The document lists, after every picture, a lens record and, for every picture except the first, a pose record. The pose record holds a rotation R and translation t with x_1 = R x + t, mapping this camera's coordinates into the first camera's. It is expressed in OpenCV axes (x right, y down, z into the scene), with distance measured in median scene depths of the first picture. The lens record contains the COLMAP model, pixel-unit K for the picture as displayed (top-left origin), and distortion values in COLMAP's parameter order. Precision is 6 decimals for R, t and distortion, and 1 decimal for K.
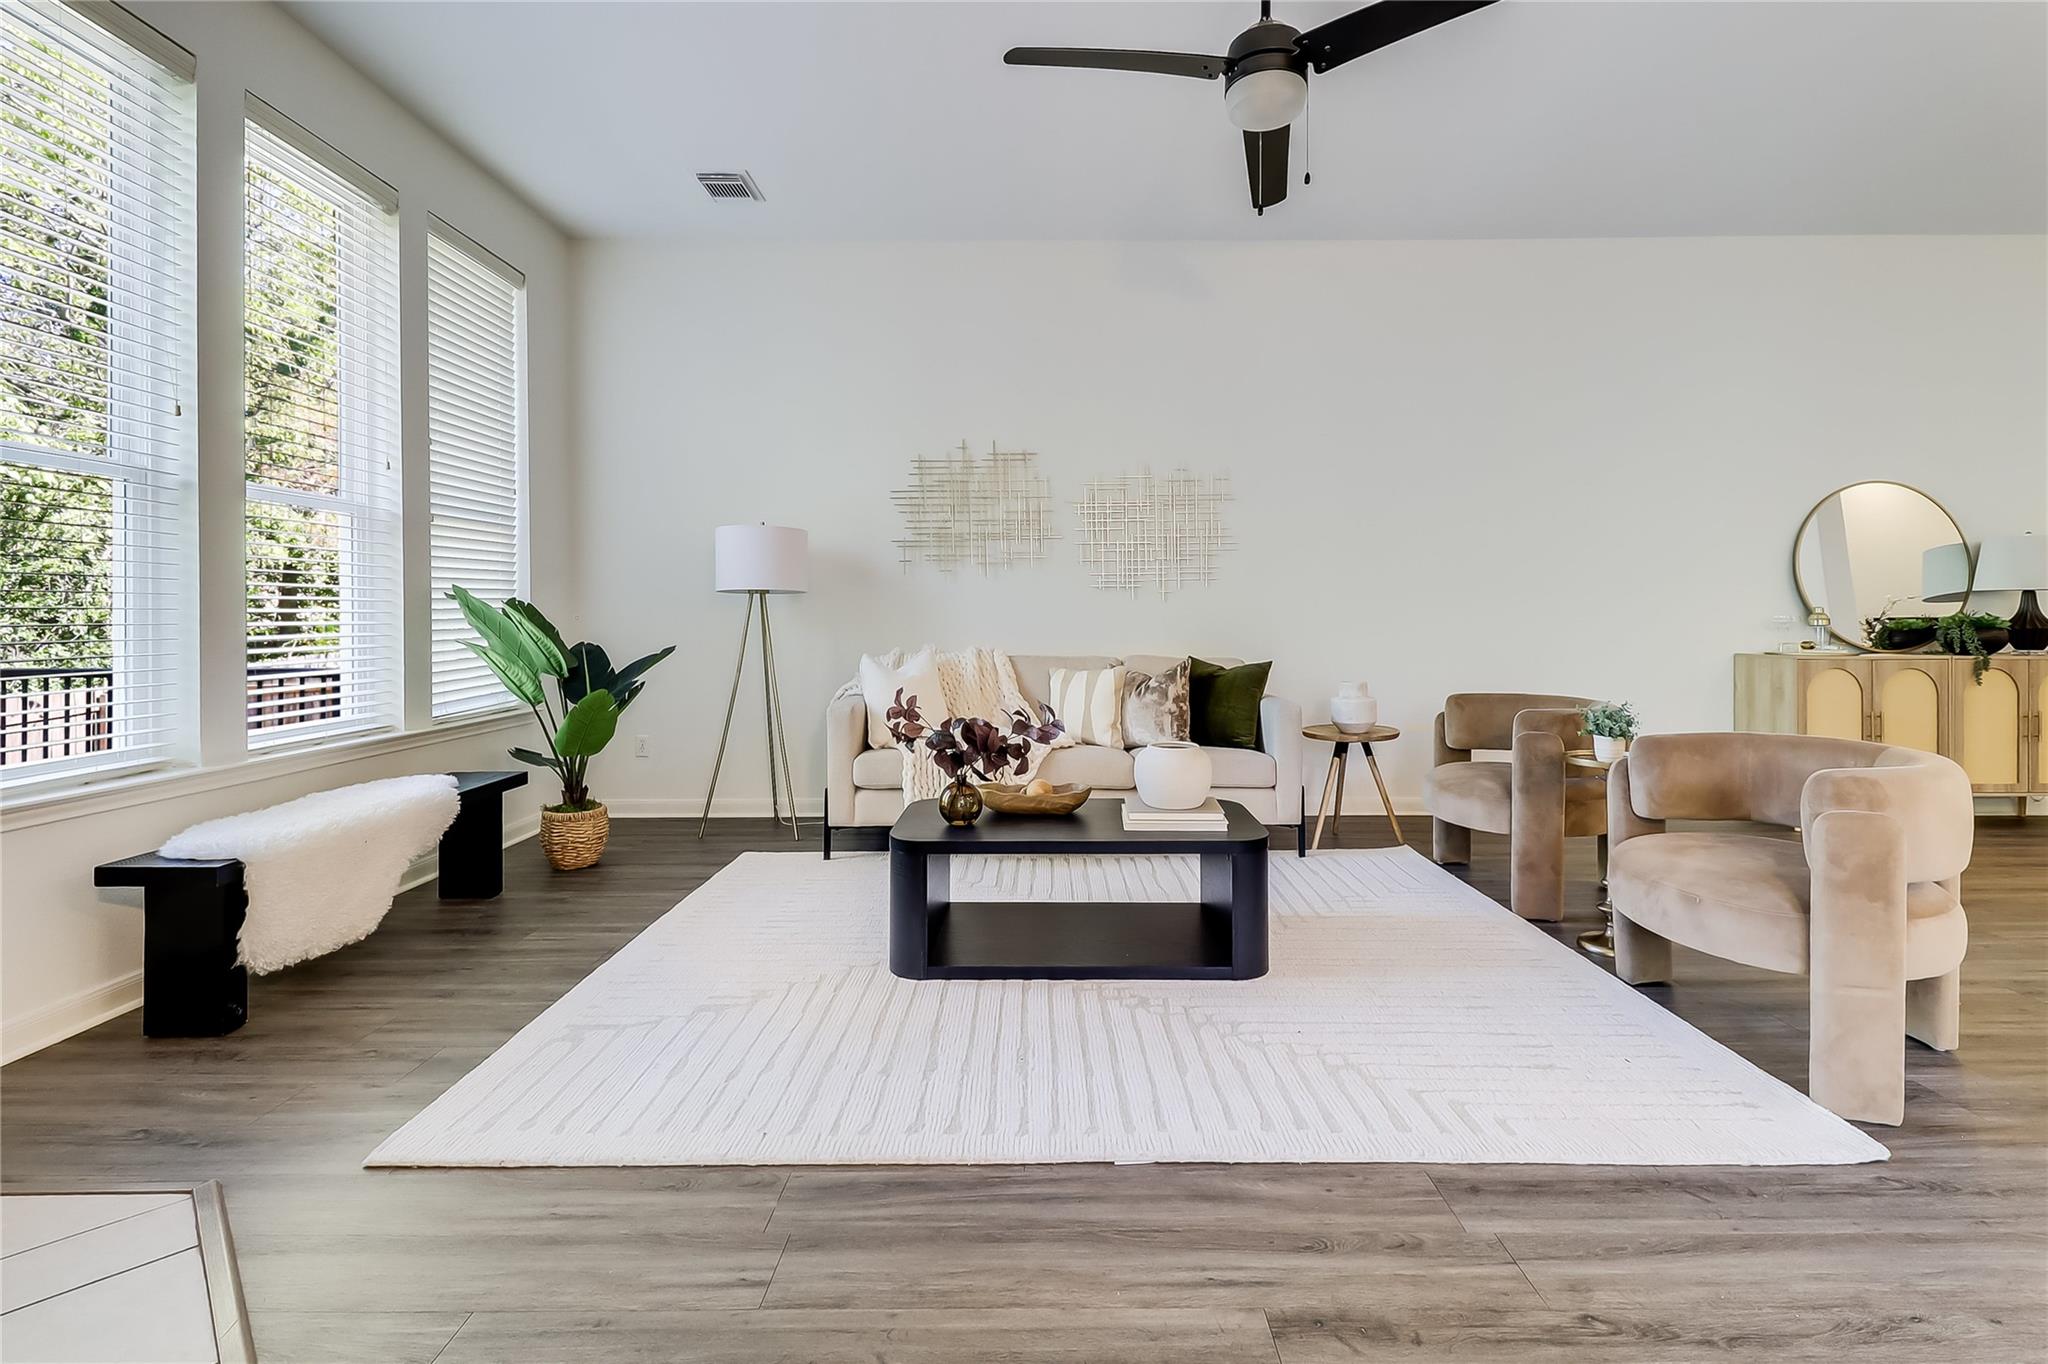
lens RADIAL K [[947.8, 0, 1017.4], [0, 947.8, 605.8], [0, 0, 1]] dist [0.024623, -0.005886]
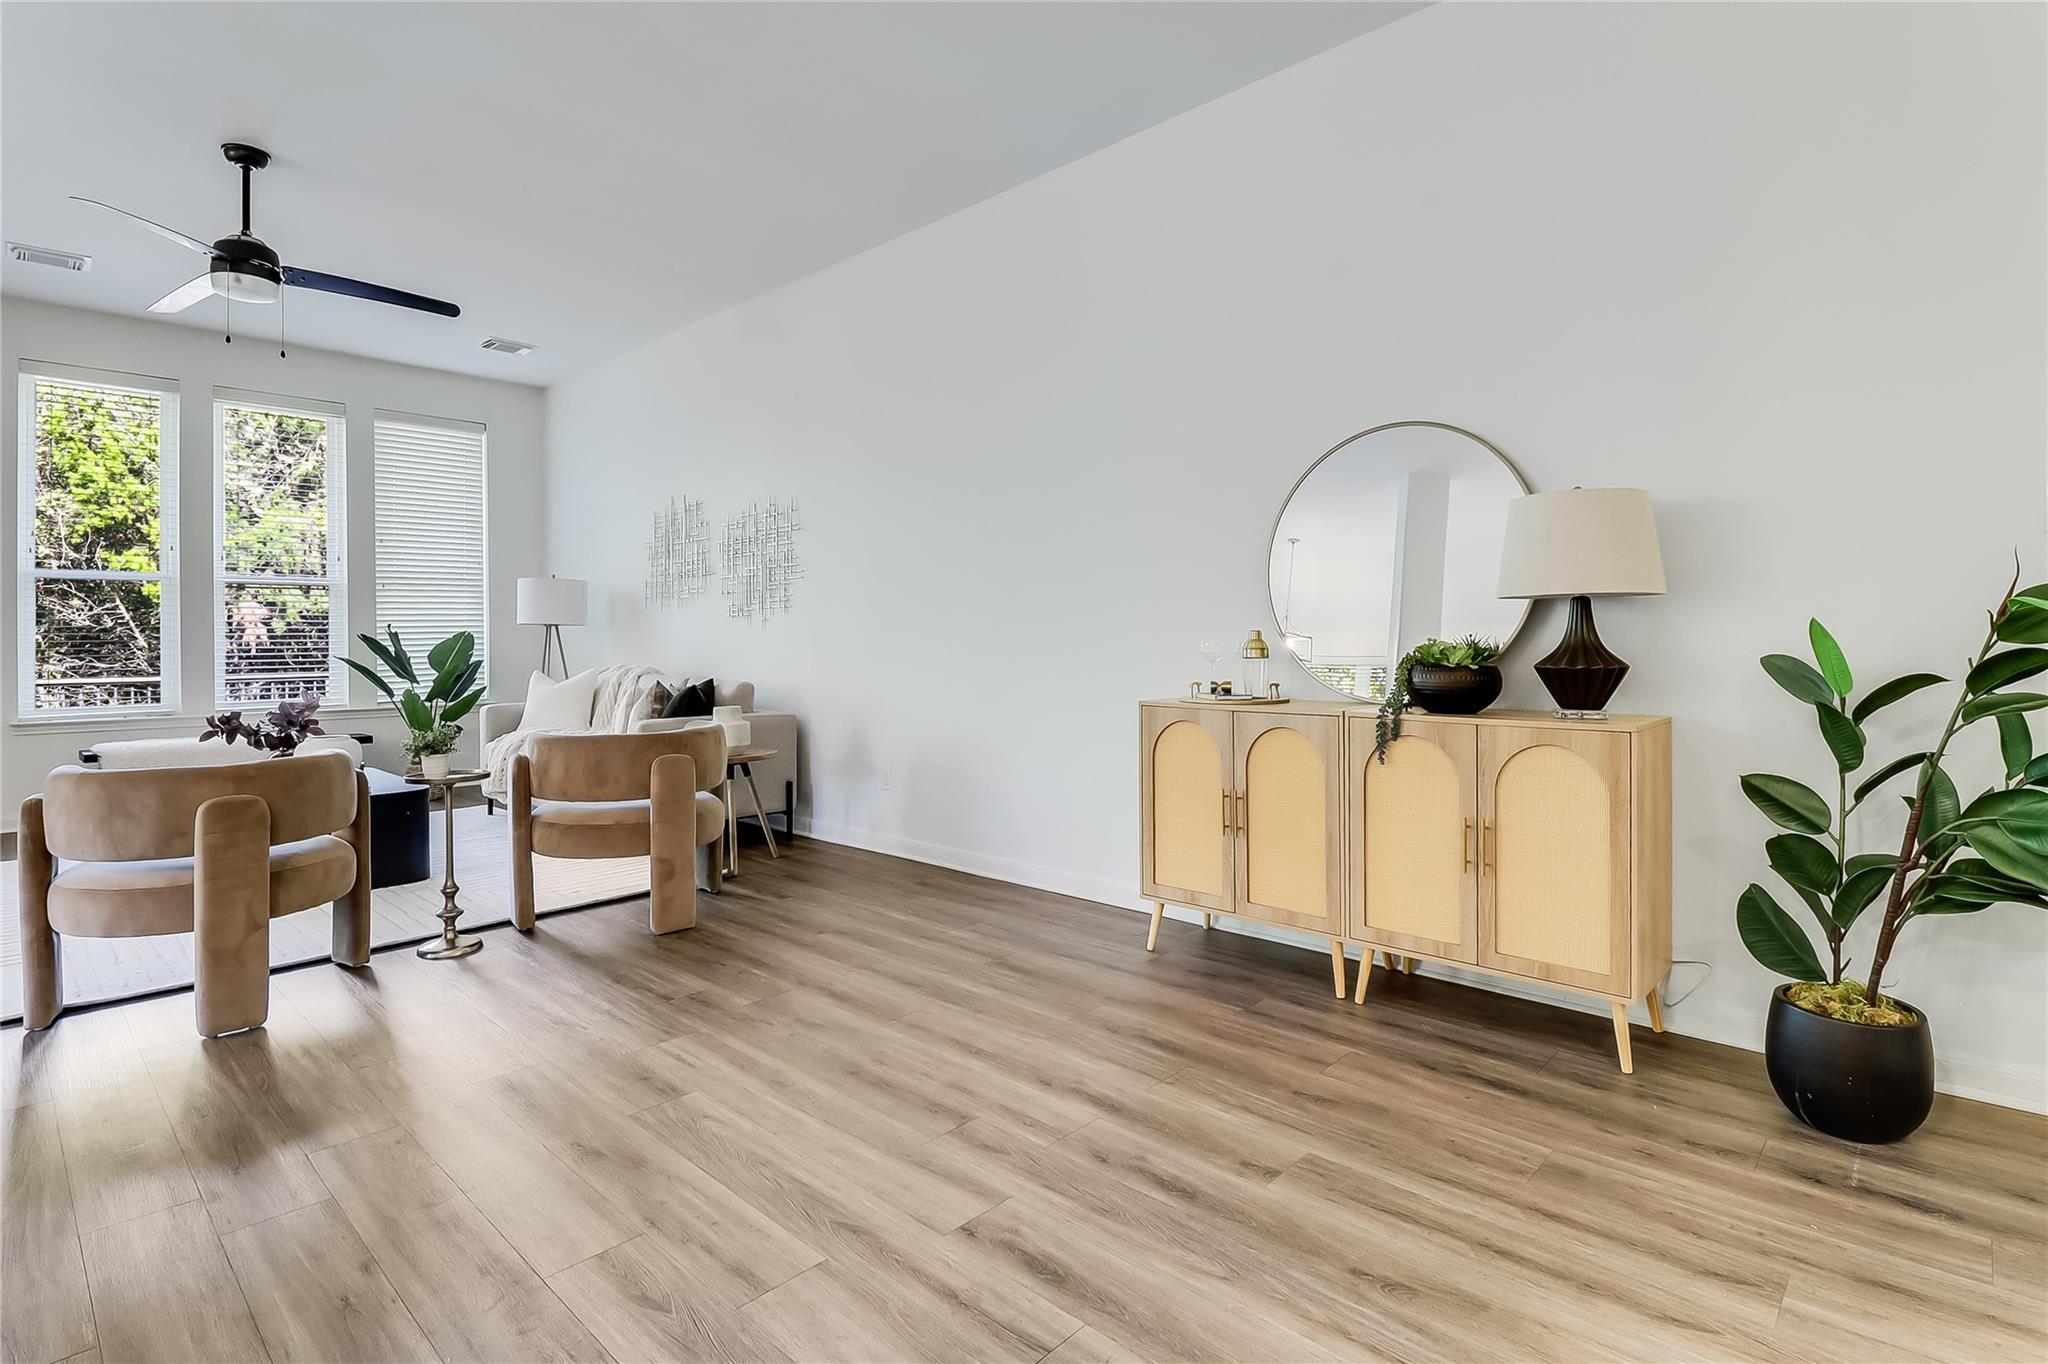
lens RADIAL K [[994.6, 0, 1064.4], [0, 994.6, 633.6], [0, 0, 1]] dist [-0.001640, -0.004651]
pose [[0.743032, -0.006933, -0.669220, 1.334930], [0.012536, 0.999915, 0.003560, 0.002043], [0.669138, -0.011035, 0.743056, 0.441259]]
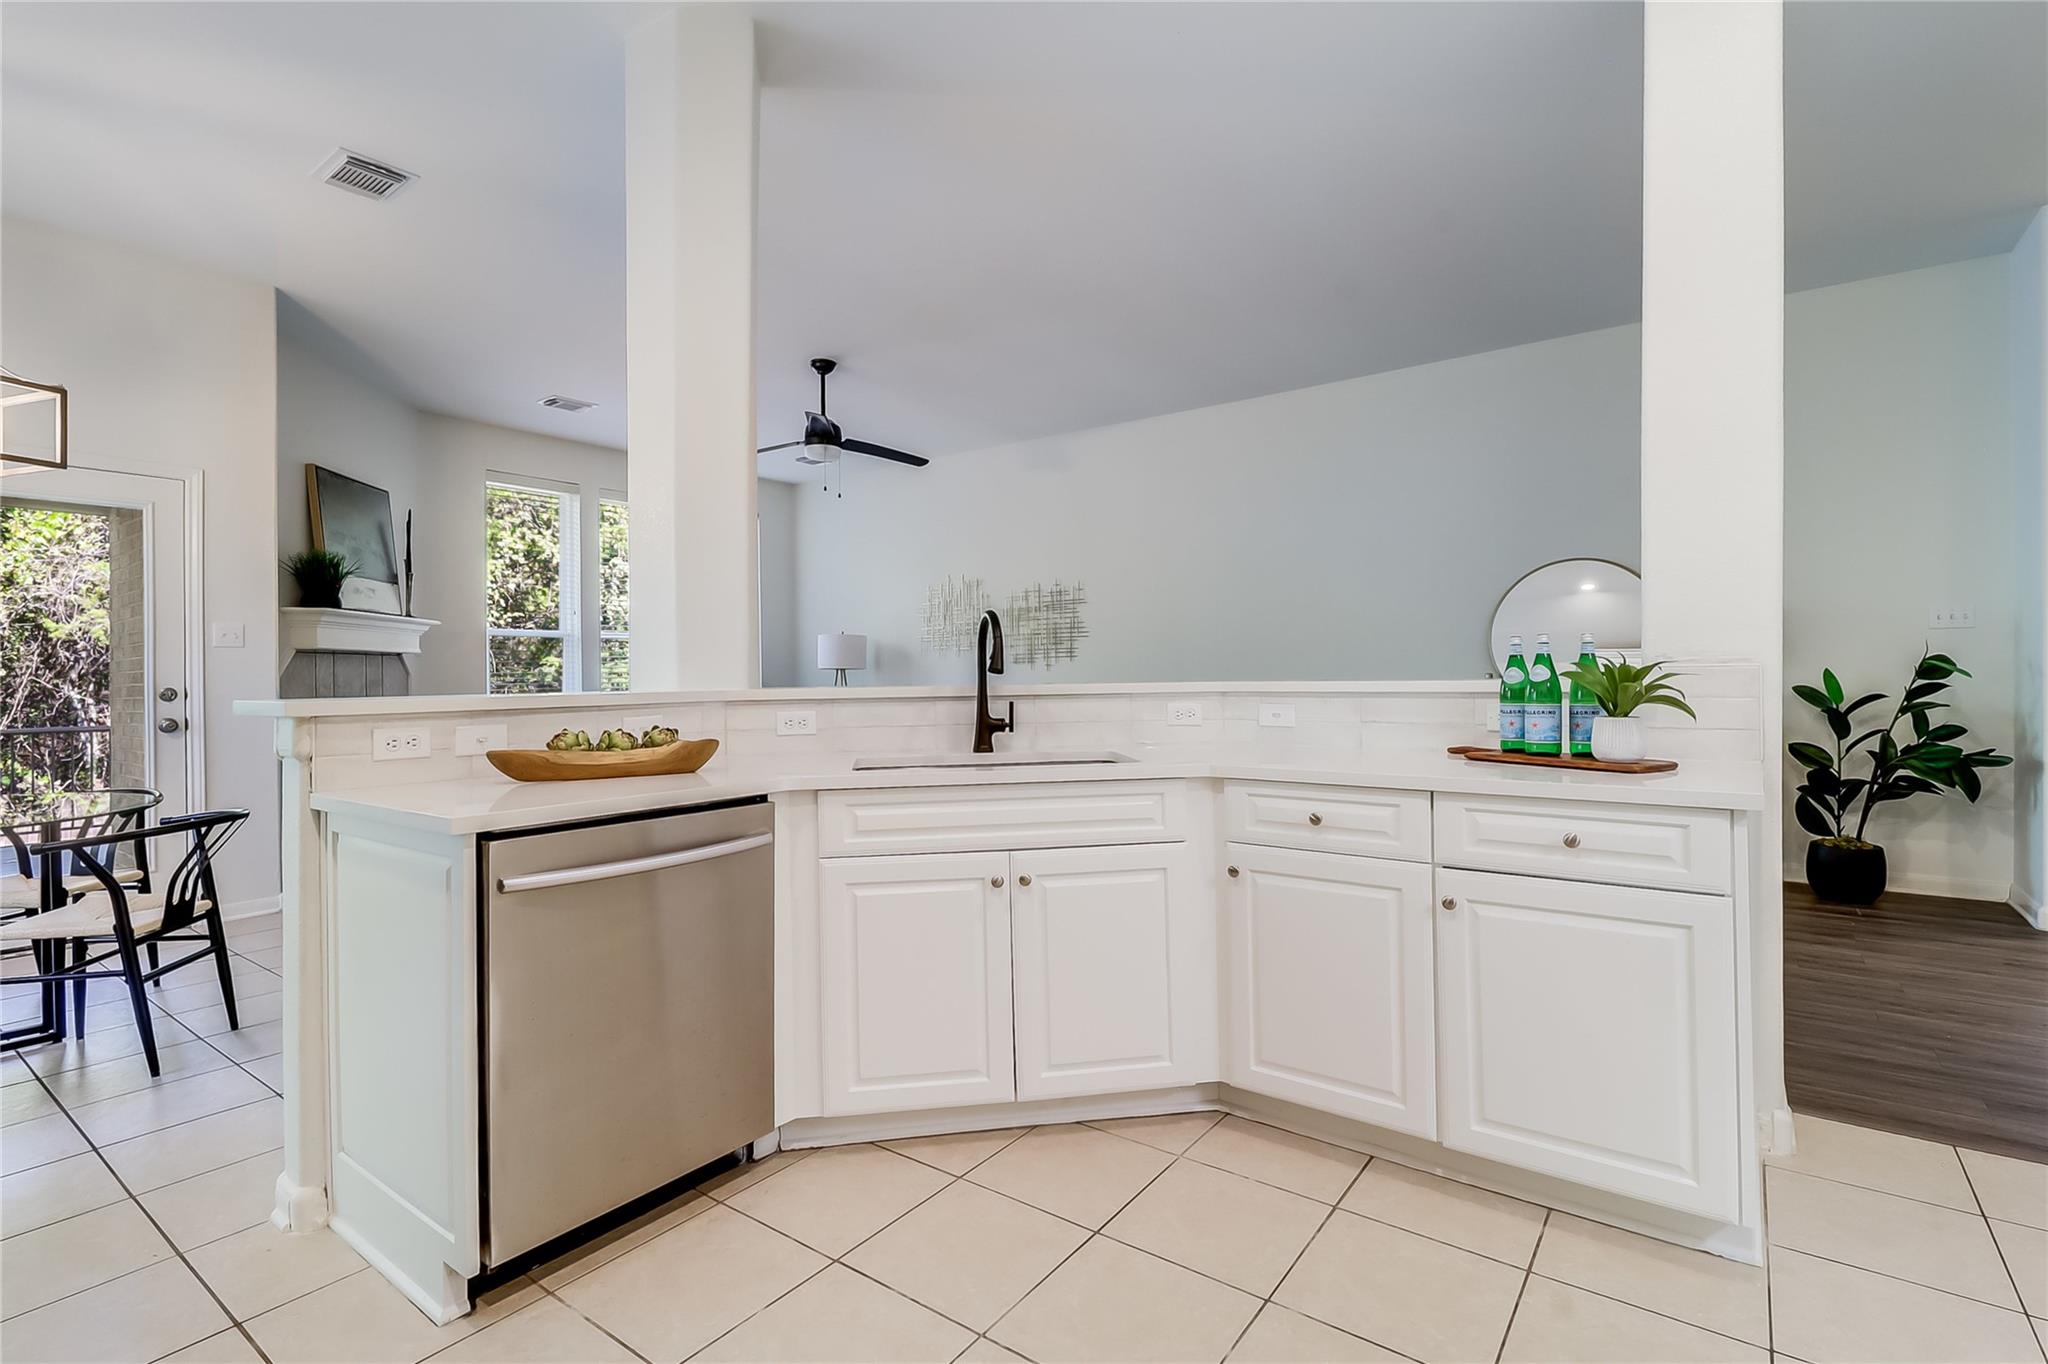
lens RADIAL K [[947.8, 0, 1048.9], [0, 947.8, 670.1], [0, 0, 1]] dist [0.024623, -0.005886]
pose [[0.808986, -0.009562, -0.587750, 1.210646], [0.017535, 0.999815, 0.007869, -0.020944], [0.587566, -0.016673, 0.809004, -0.277864]]
